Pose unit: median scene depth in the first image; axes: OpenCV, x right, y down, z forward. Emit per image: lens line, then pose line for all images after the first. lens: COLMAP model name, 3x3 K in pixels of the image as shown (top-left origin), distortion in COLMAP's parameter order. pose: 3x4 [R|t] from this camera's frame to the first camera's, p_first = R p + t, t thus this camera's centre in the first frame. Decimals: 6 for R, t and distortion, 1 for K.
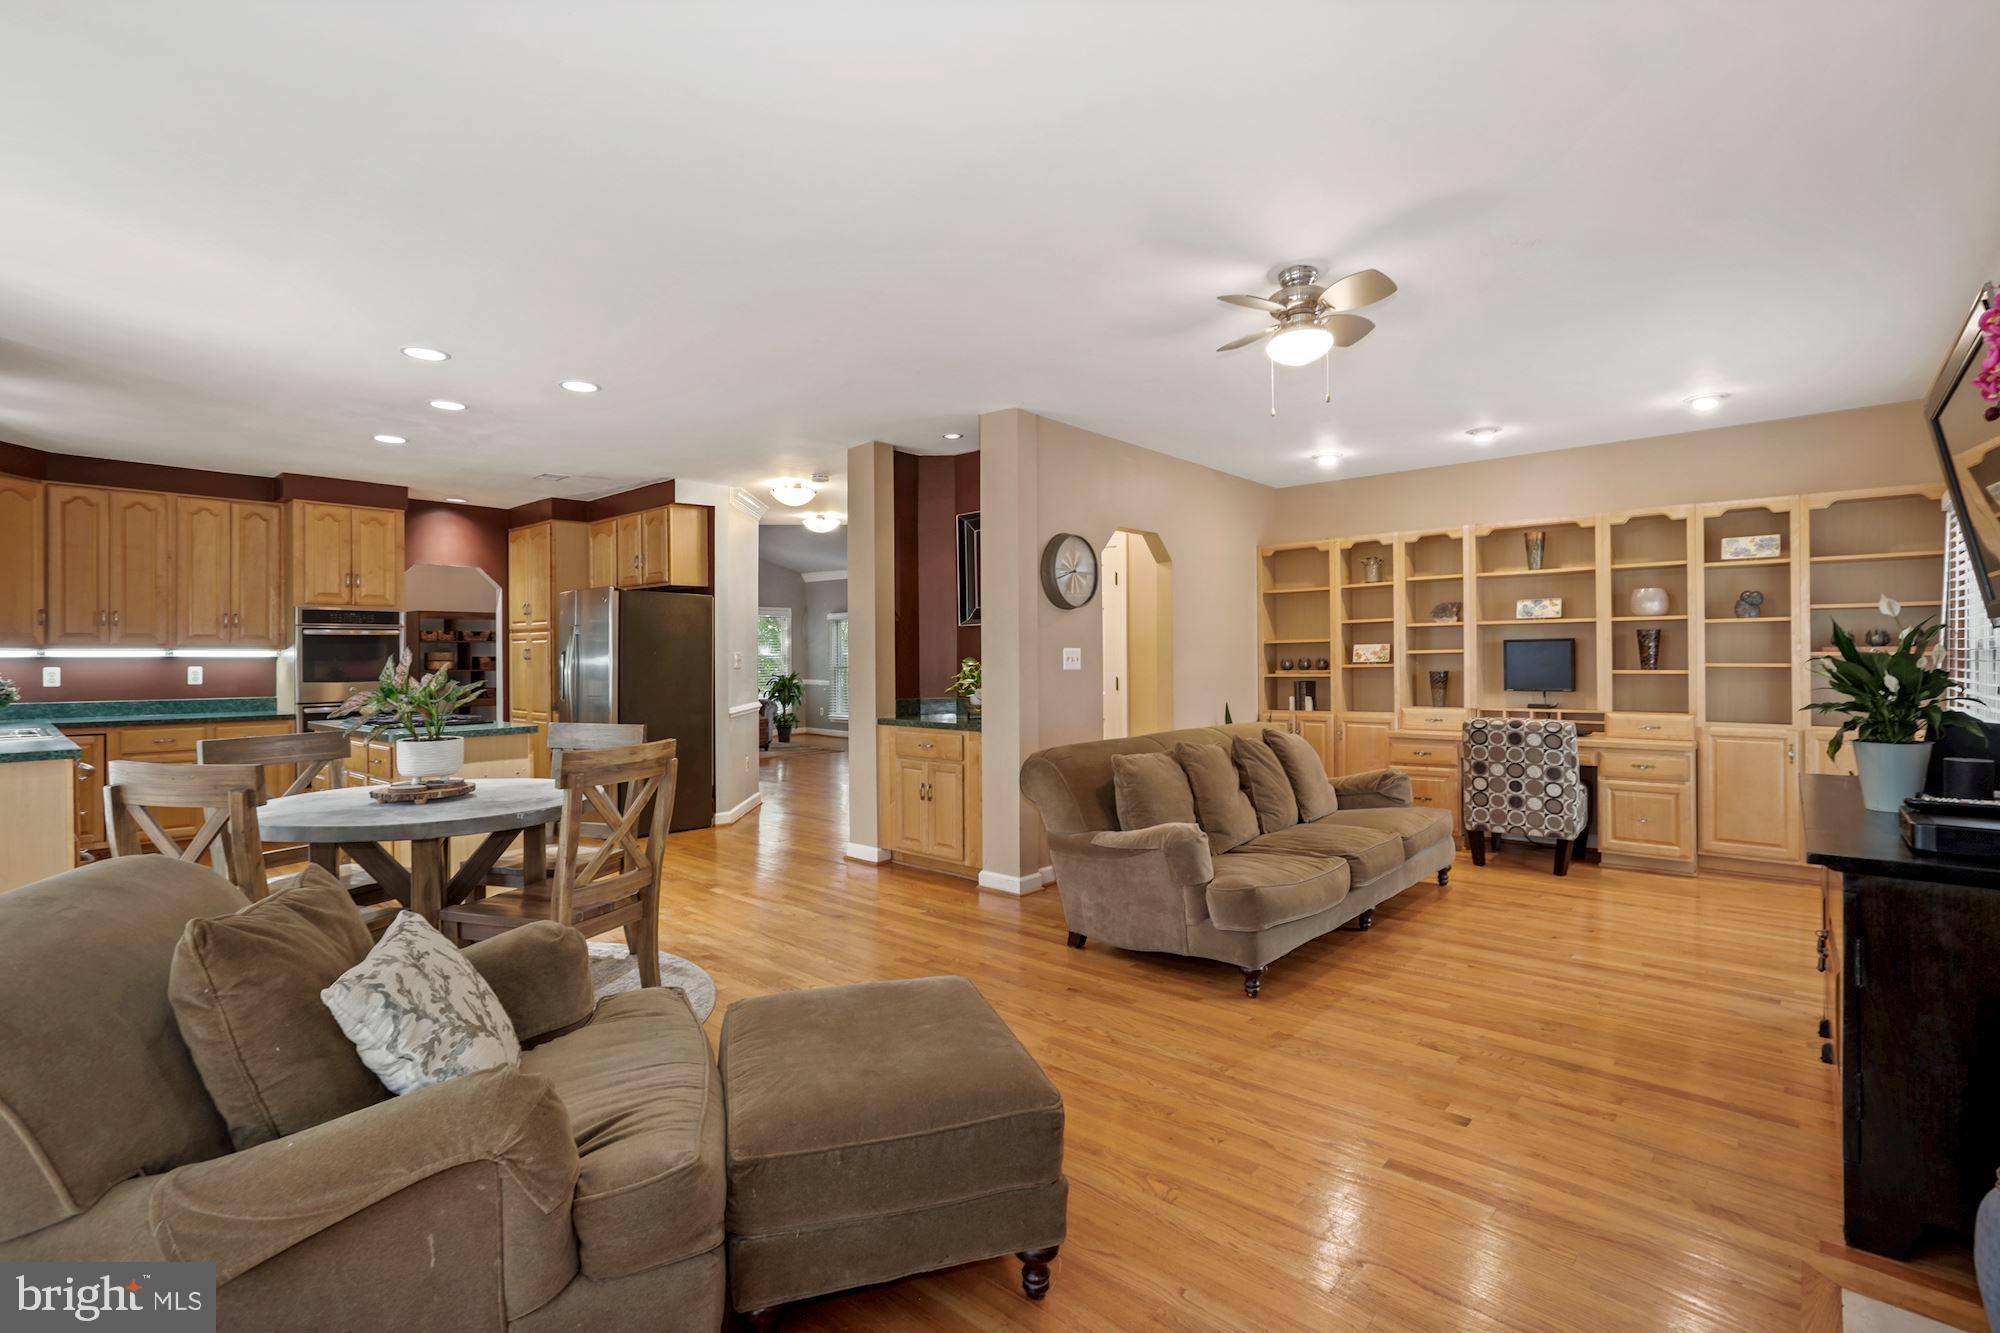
lens RADIAL K [[945.0, 0, 991.0], [0, 945.0, 659.7], [0, 0, 1]] dist [-0.001812, 0.000832]
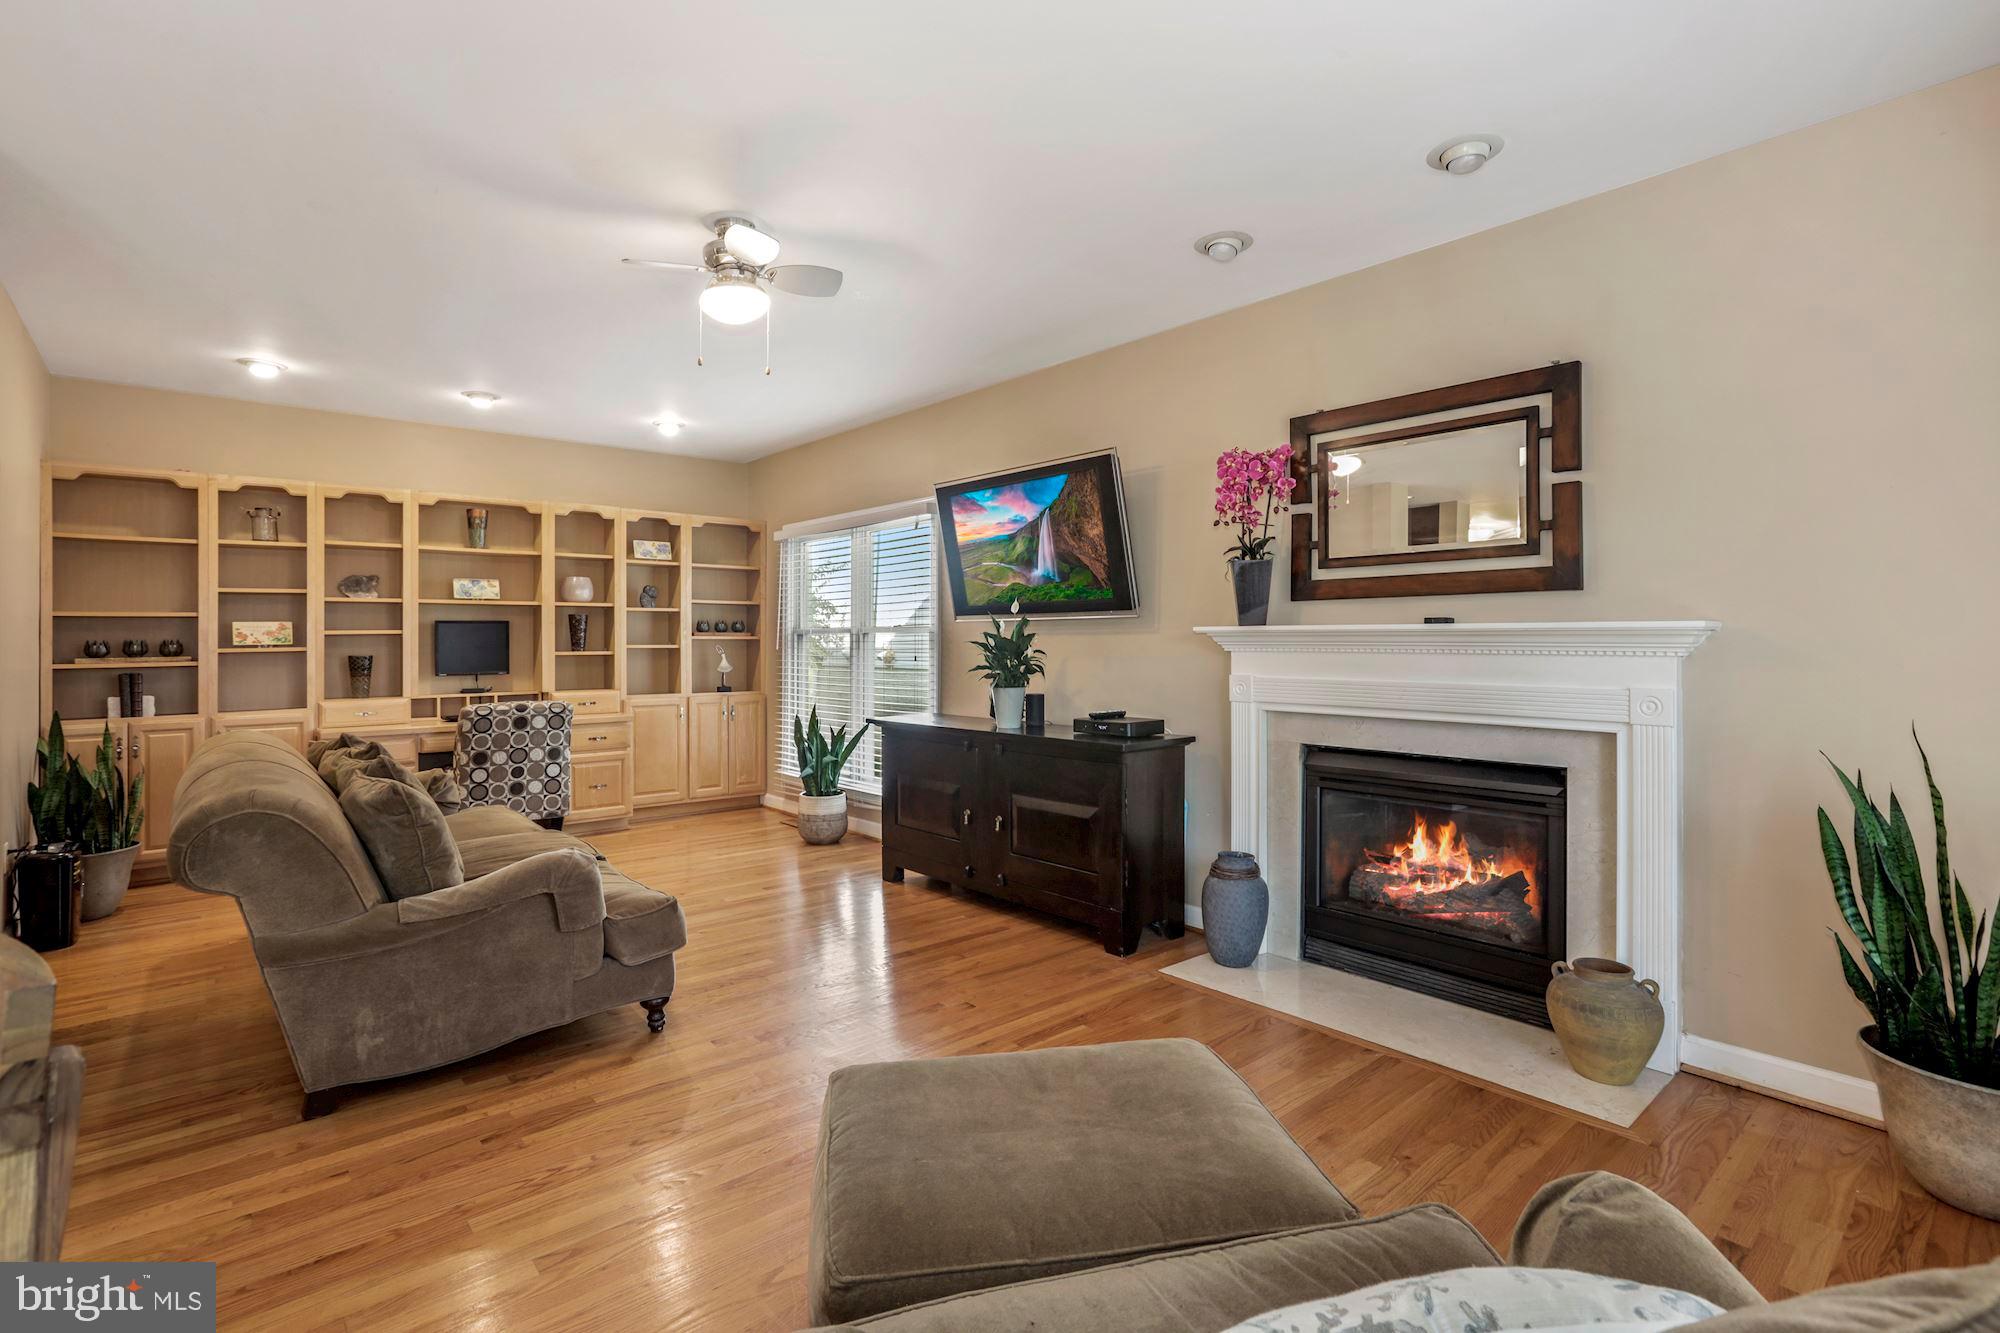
lens RADIAL K [[977.0, 0, 1004.9], [0, 977.0, 635.6], [0, 0, 1]] dist [-0.000456, 0.000305]
pose [[0.098446, 0.008128, 0.995109, -0.387030], [0.001125, 0.999965, -0.008279, 0.002622], [-0.995142, 0.001934, 0.098433, 0.396577]]
